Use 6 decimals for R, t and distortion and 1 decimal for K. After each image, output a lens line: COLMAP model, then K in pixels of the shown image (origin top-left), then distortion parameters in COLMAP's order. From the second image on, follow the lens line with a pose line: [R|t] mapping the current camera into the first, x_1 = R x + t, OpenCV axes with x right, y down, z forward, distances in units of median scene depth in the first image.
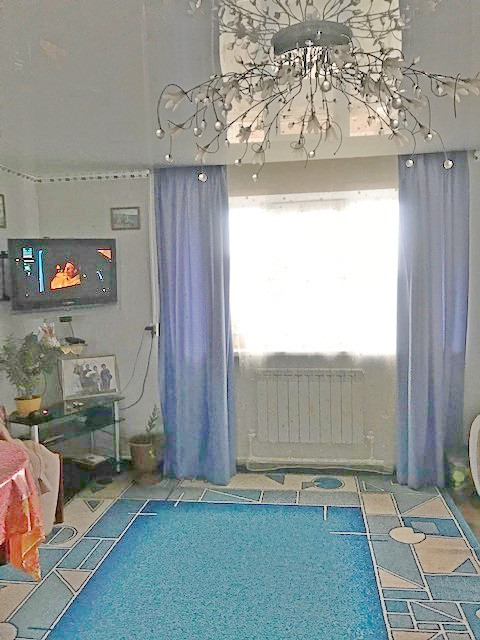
lens RADIAL K [[515.8, 0, 255.3], [0, 515.8, 318.7], [0, 0, 1]] dist [0.029179, -0.035062]
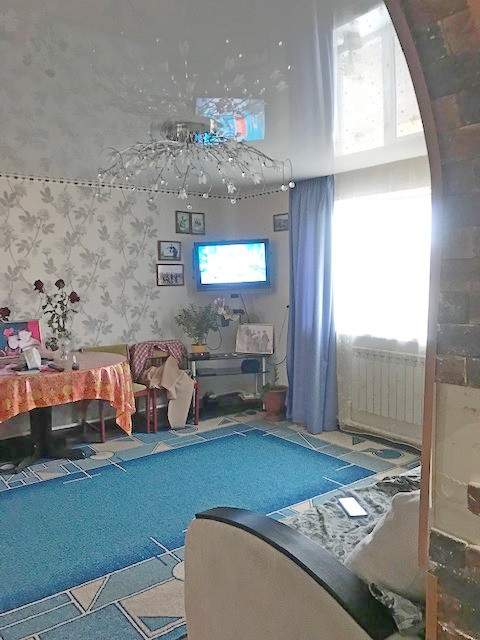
lens RADIAL K [[515.8, 0, 255.3], [0, 515.8, 318.7], [0, 0, 1]] dist [0.029179, -0.035062]
pose [[0.720358, 0.077150, -0.689298, 0.663924], [-0.054599, 0.997018, 0.054531, -0.017006], [0.691450, -0.001647, 0.722423, -0.002324]]
